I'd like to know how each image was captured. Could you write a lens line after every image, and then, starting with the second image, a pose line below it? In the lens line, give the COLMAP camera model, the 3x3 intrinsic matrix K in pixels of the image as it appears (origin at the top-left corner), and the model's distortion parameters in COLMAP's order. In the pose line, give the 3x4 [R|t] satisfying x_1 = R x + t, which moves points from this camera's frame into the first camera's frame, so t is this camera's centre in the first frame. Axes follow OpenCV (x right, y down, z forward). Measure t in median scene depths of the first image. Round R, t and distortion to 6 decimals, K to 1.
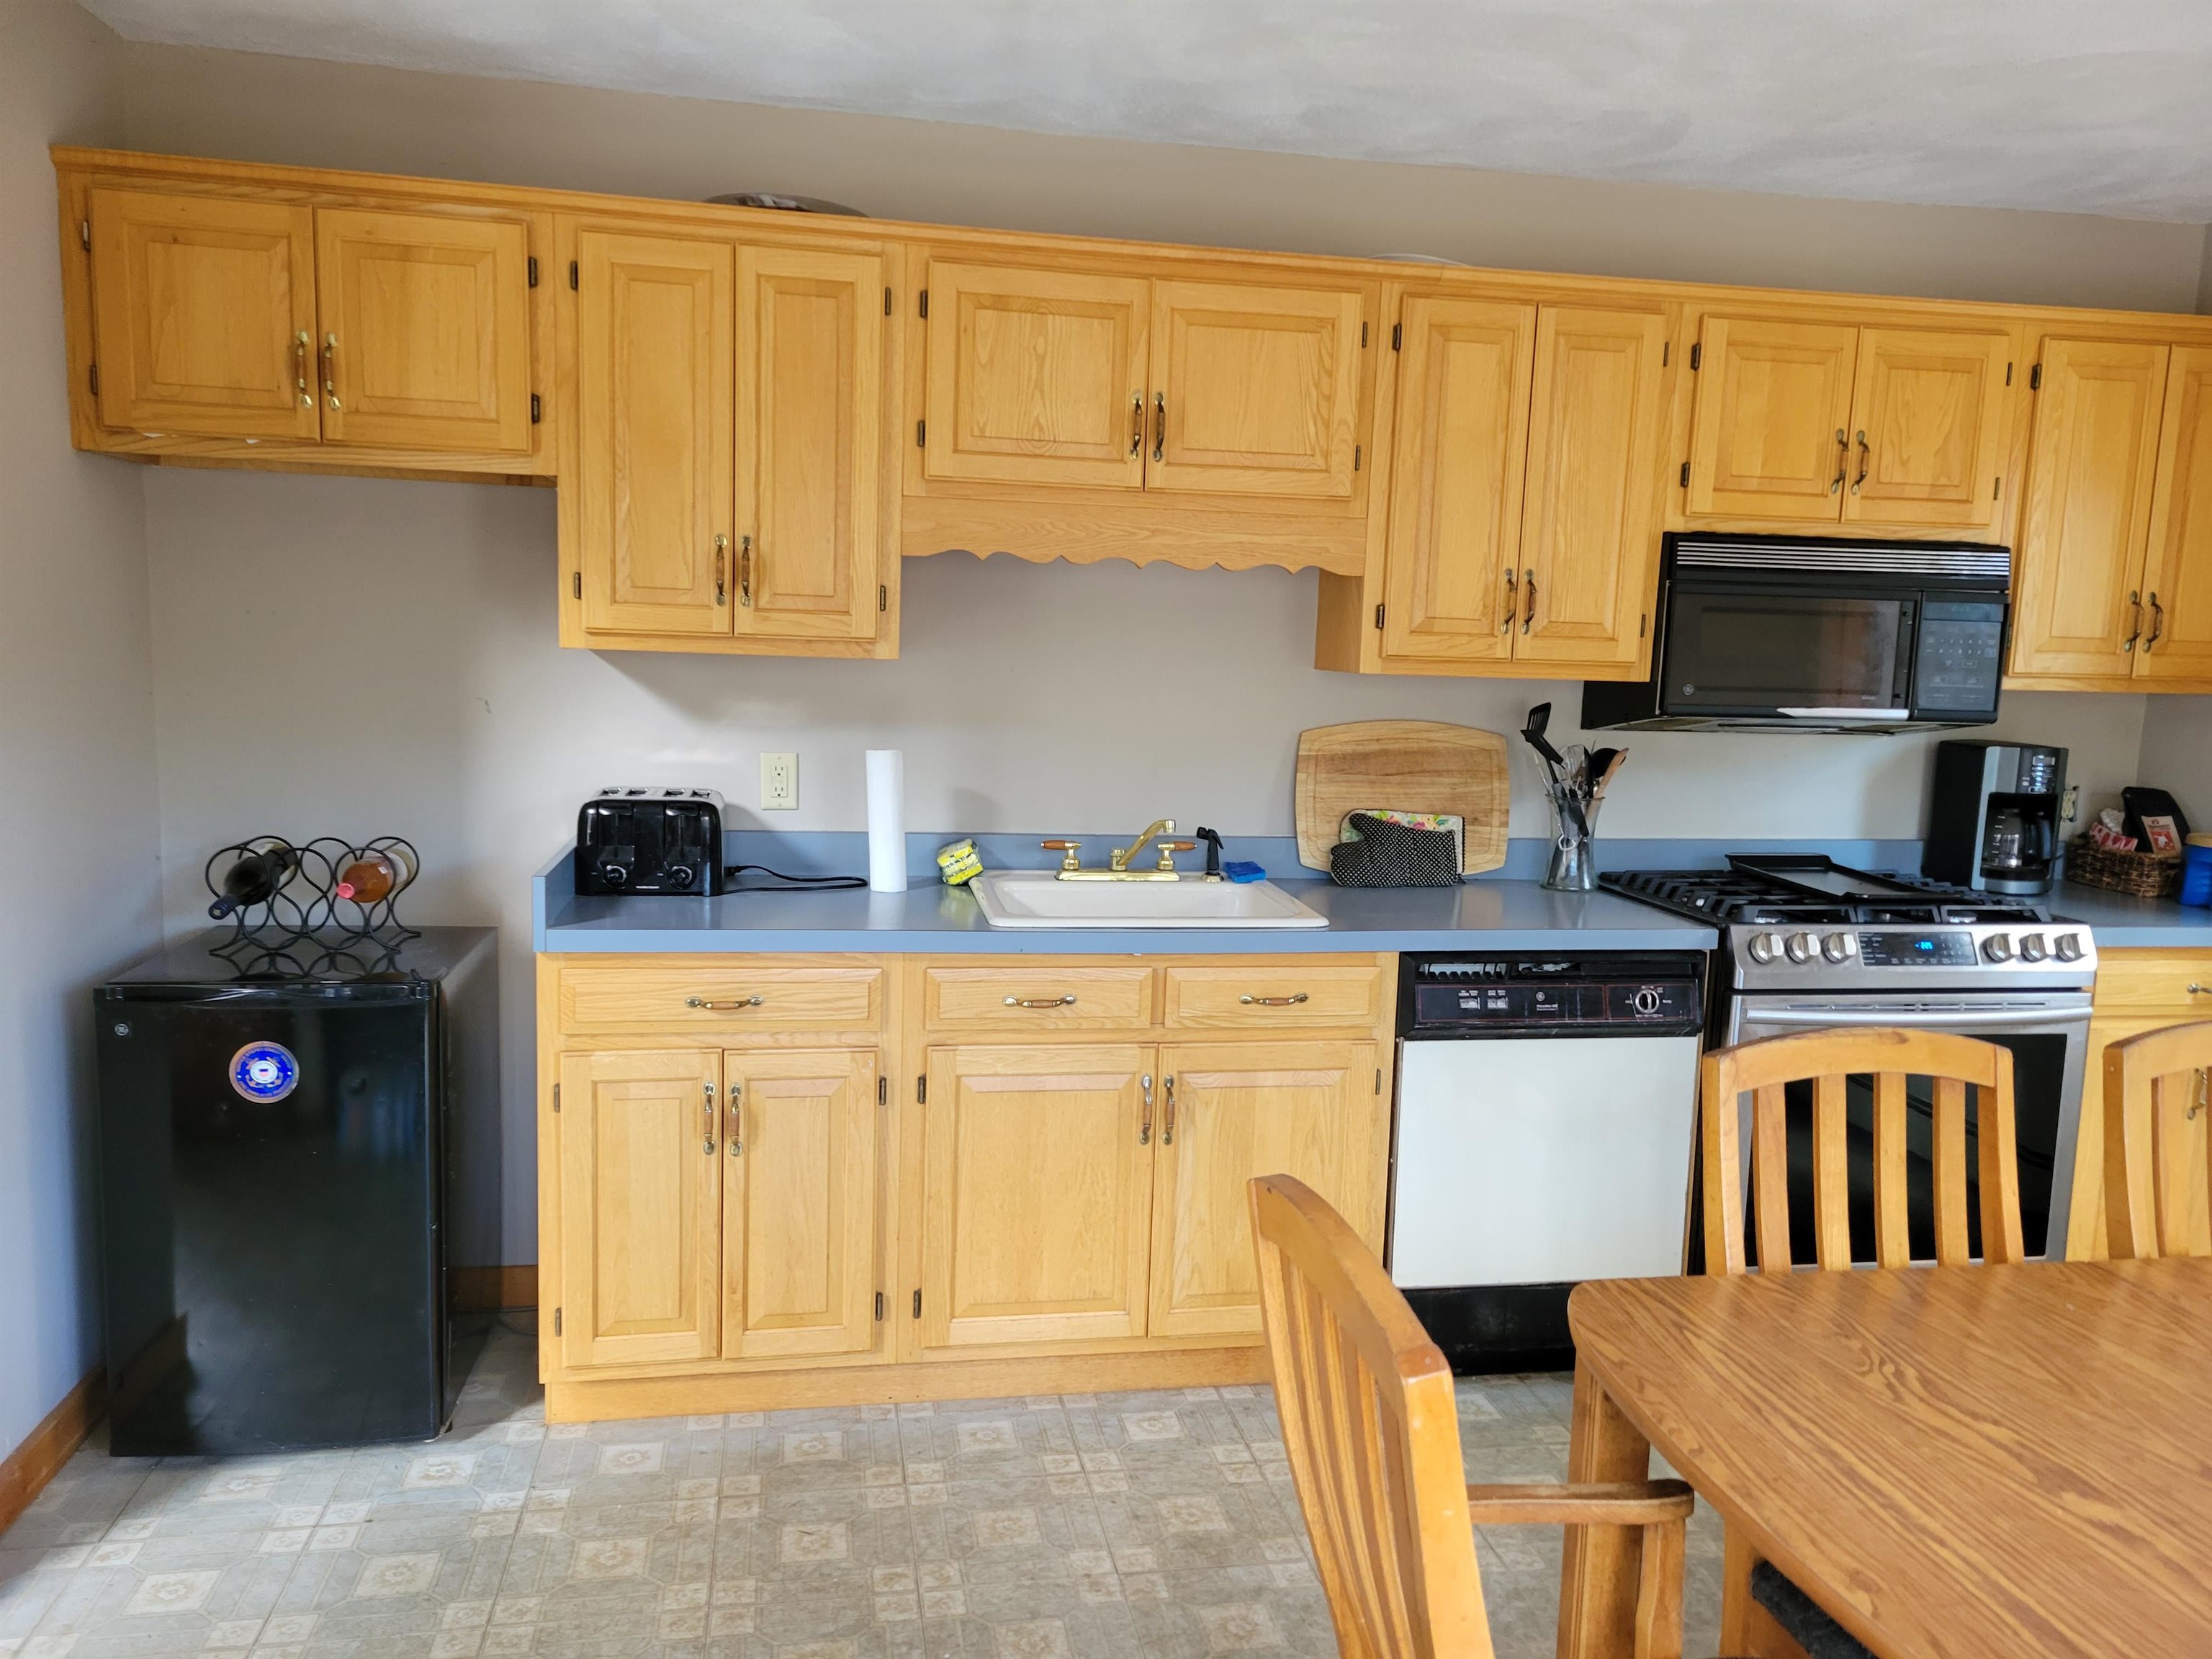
lens RADIAL K [[1638.2, 0, 1106.0], [0, 1638.2, 829.5], [0, 0, 1]] dist [0.054488, -0.000573]
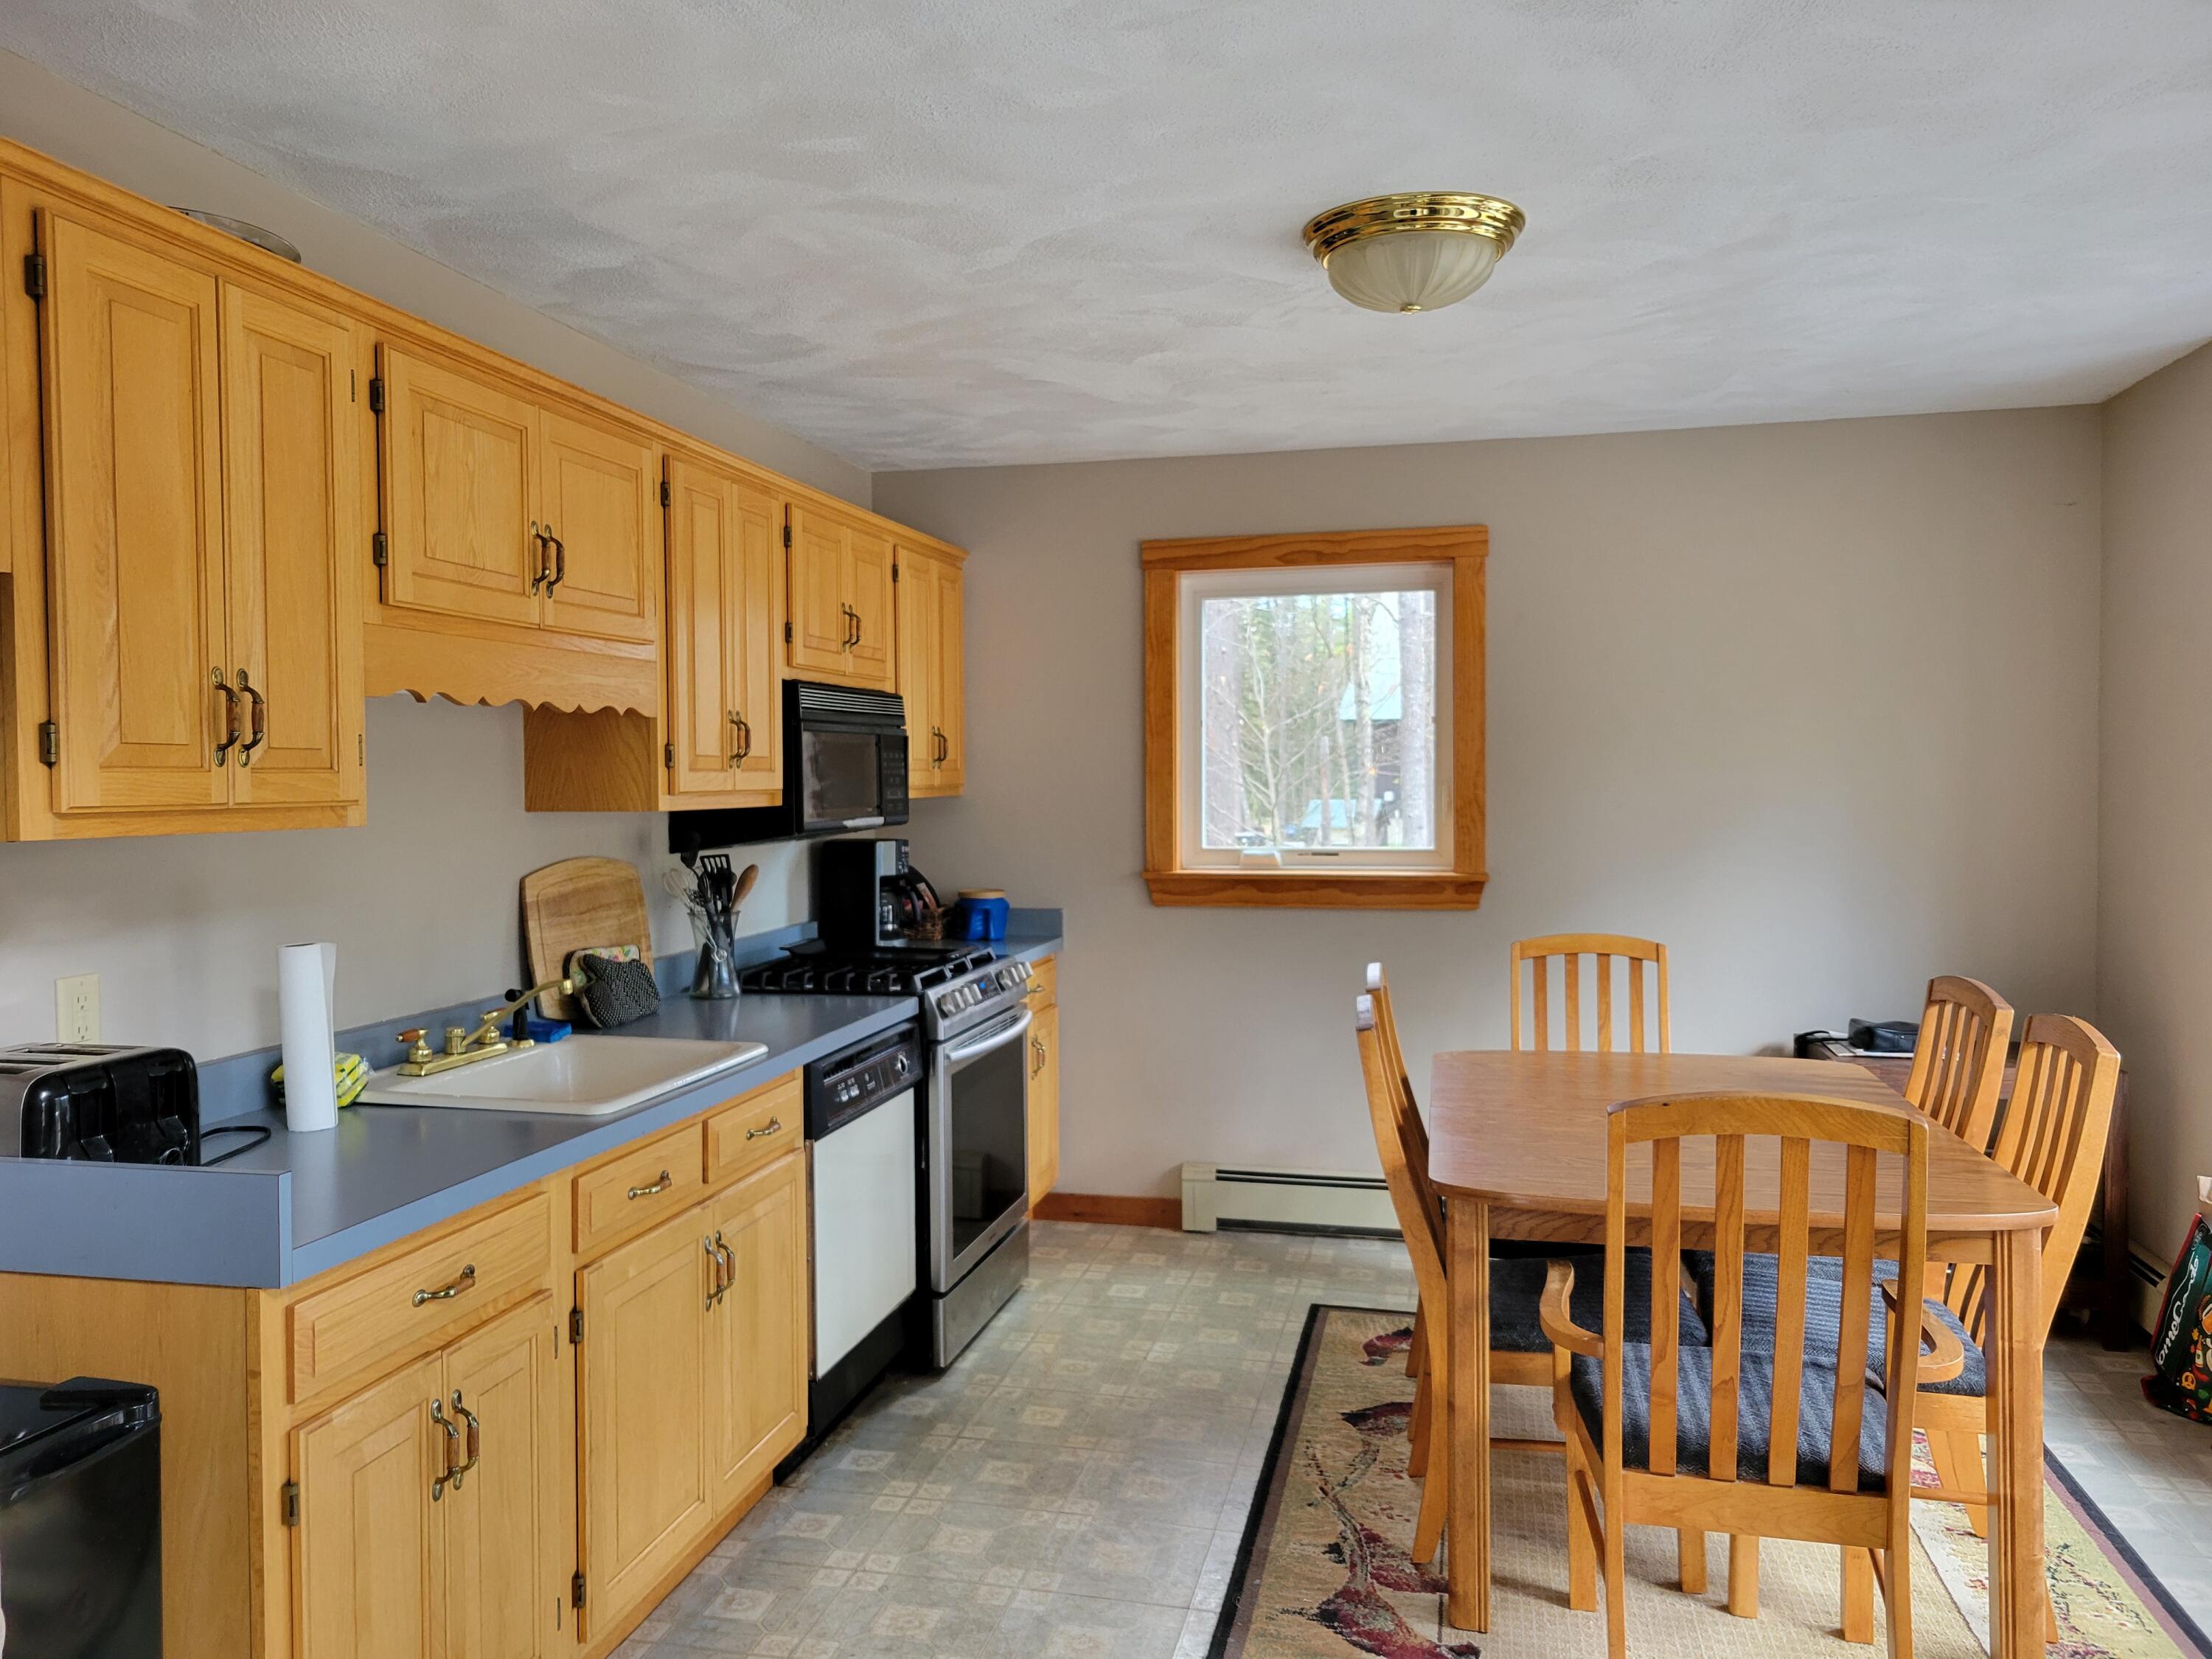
lens RADIAL K [[1641.1, 0, 1093.6], [0, 1641.1, 817.4], [0, 0, 1]] dist [0.057299, -0.000782]
pose [[0.420136, -0.061270, 0.905390, -0.682725], [0.131582, 0.991287, 0.006023, -0.063896], [-0.897871, 0.116603, 0.424537, 0.330639]]
